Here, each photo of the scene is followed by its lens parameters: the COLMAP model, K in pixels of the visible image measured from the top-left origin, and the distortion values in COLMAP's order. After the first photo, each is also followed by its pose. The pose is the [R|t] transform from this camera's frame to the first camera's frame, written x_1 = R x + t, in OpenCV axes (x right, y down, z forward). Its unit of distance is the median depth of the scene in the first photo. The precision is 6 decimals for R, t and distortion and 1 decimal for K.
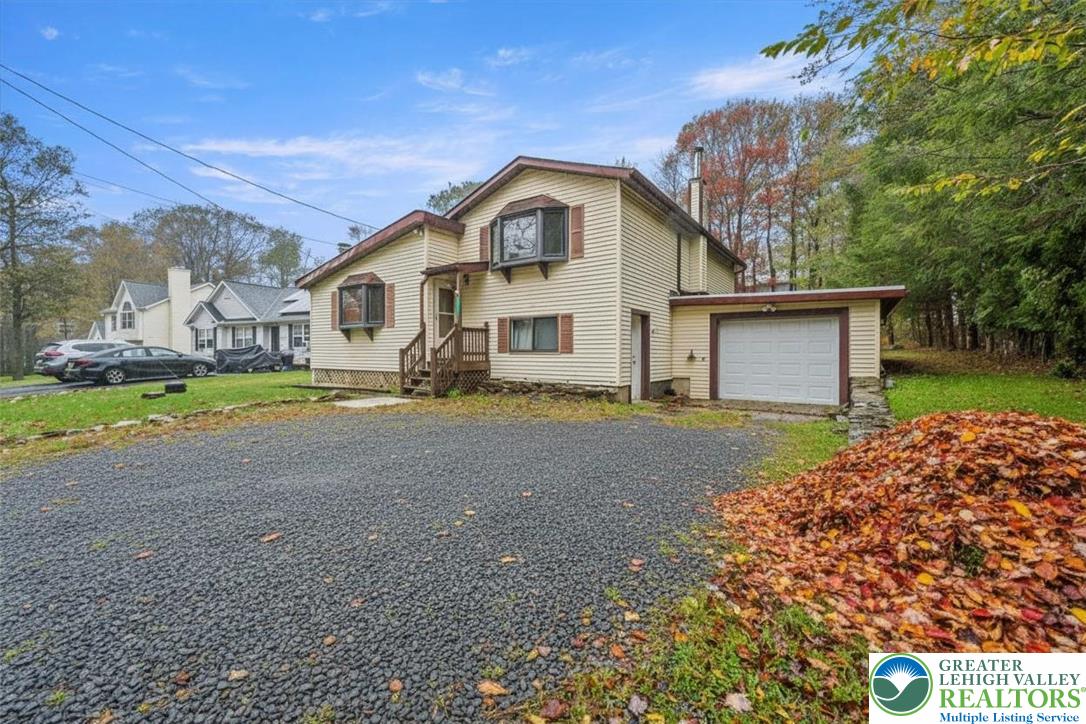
lens RADIAL K [[442.4, 0, 538.2], [0, 442.4, 361.1], [0, 0, 1]] dist [0.000759, 0.000041]
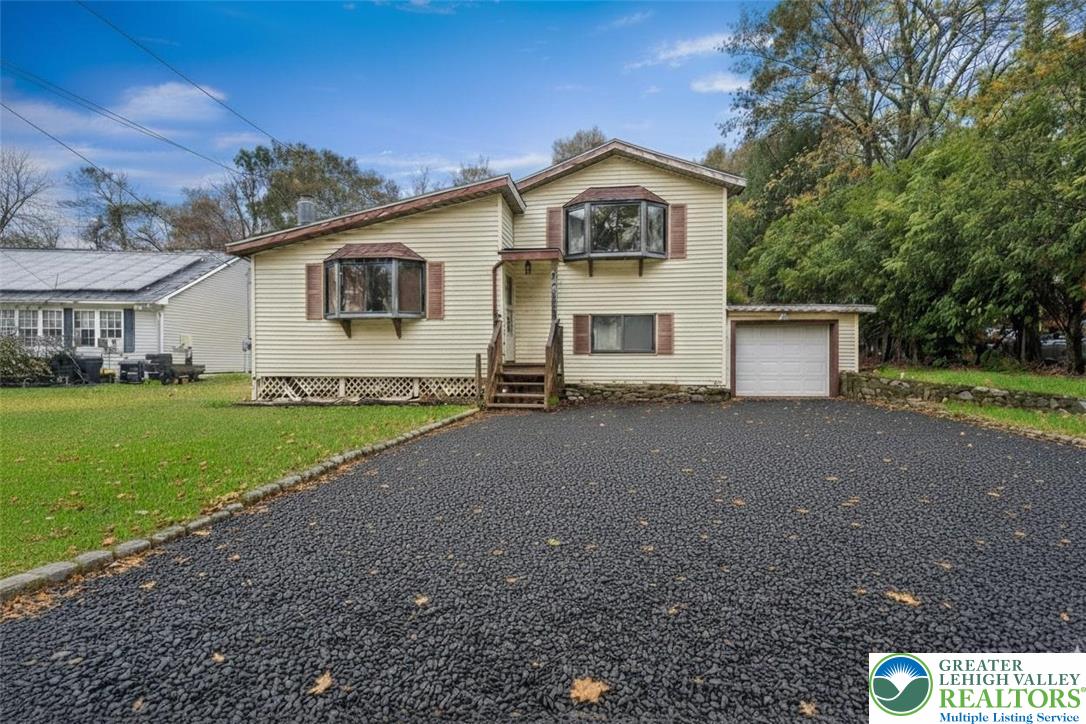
lens RADIAL K [[442.4, 0, 542.6], [0, 442.4, 362.1], [0, 0, 1]] dist [0.000759, 0.000041]
pose [[0.867135, -0.003480, 0.498061, -0.598171], [0.007634, 0.999951, -0.006303, 0.002934], [-0.498015, 0.009268, 0.867119, 0.271333]]
